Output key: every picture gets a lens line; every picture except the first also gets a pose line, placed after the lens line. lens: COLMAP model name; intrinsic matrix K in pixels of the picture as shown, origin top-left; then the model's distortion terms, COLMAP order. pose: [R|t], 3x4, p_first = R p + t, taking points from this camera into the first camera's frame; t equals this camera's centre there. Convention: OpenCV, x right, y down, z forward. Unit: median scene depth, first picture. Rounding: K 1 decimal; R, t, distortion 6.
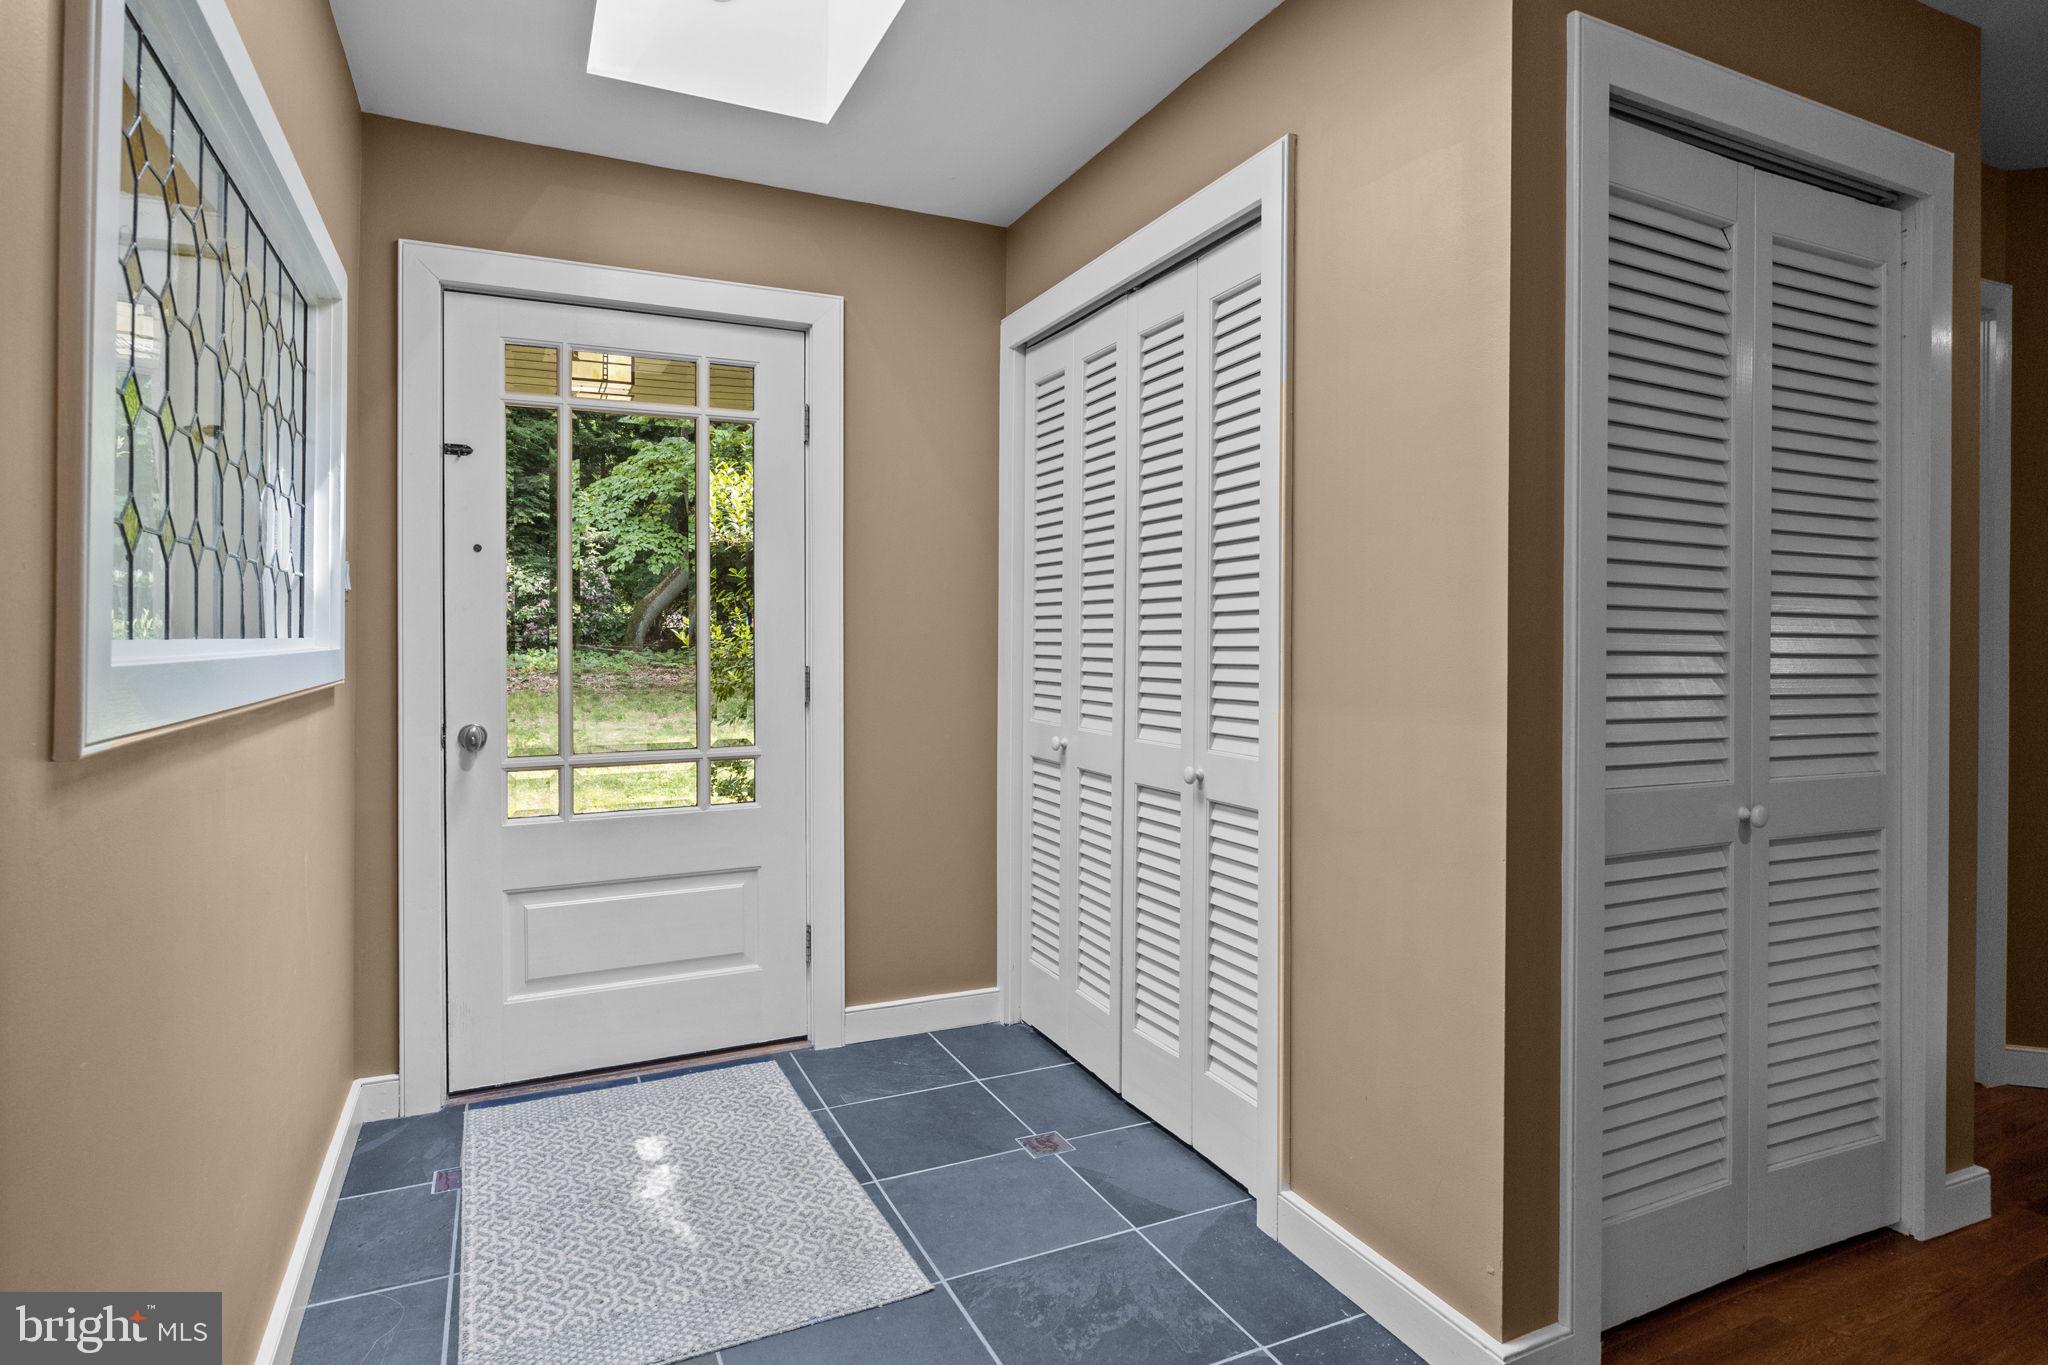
lens RADIAL K [[992.8, 0, 1024.6], [0, 992.8, 651.4], [0, 0, 1]] dist [-0.003204, -0.000381]
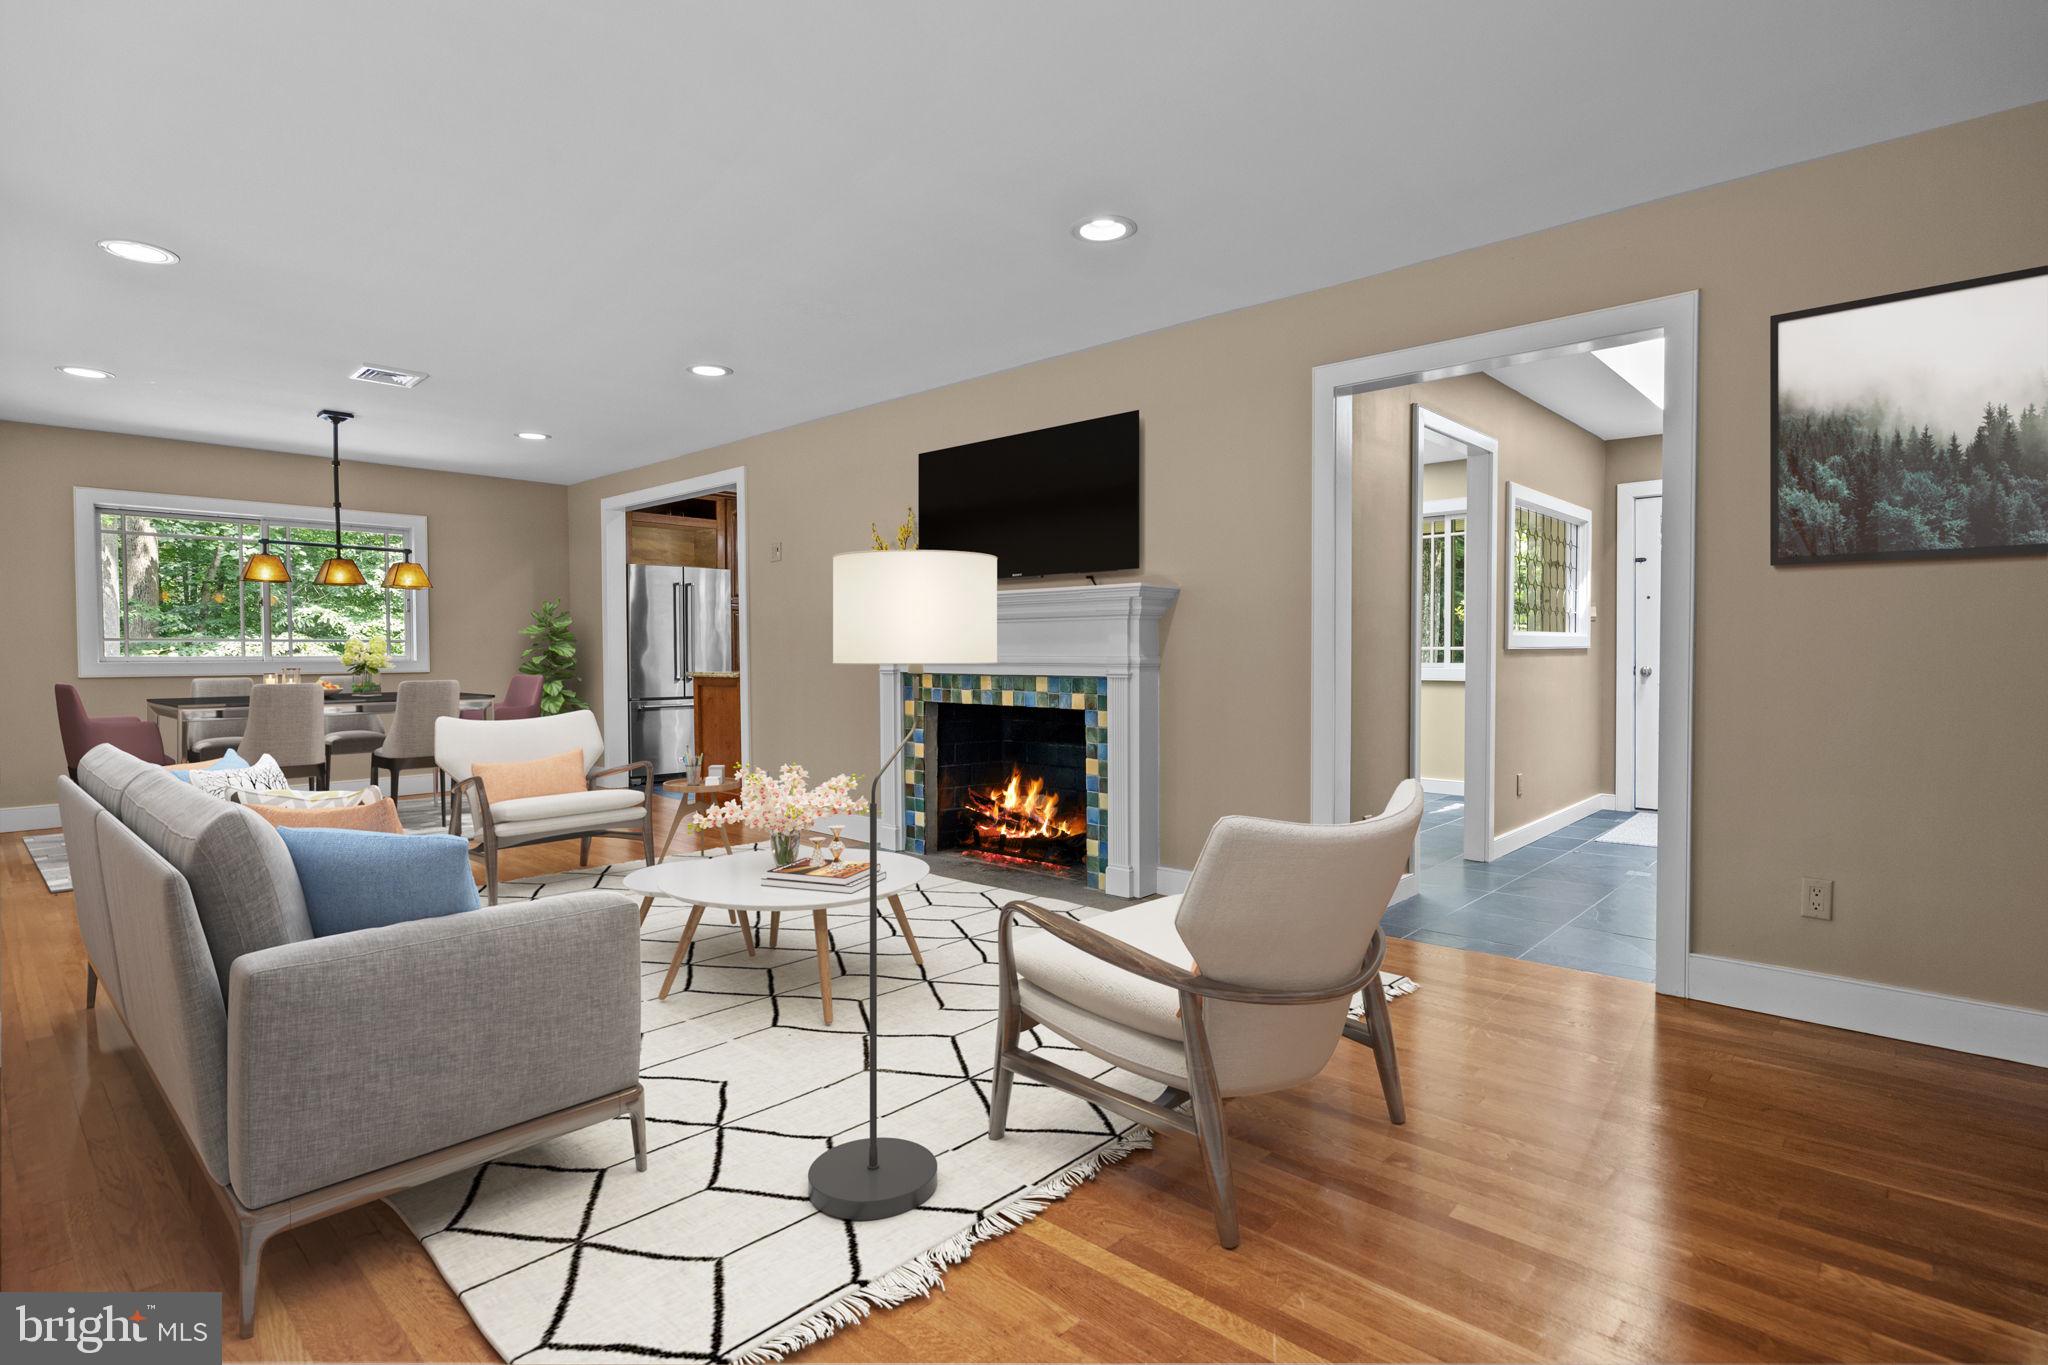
lens RADIAL K [[992.8, 0, 1024.6], [0, 992.8, 651.4], [0, 0, 1]] dist [-0.003204, -0.000381]
pose [[0.352668, 0.005456, -0.935733, 1.659648], [-0.005475, 0.999978, 0.003768, 0.043111], [0.935733, 0.003794, 0.352690, -1.828290]]
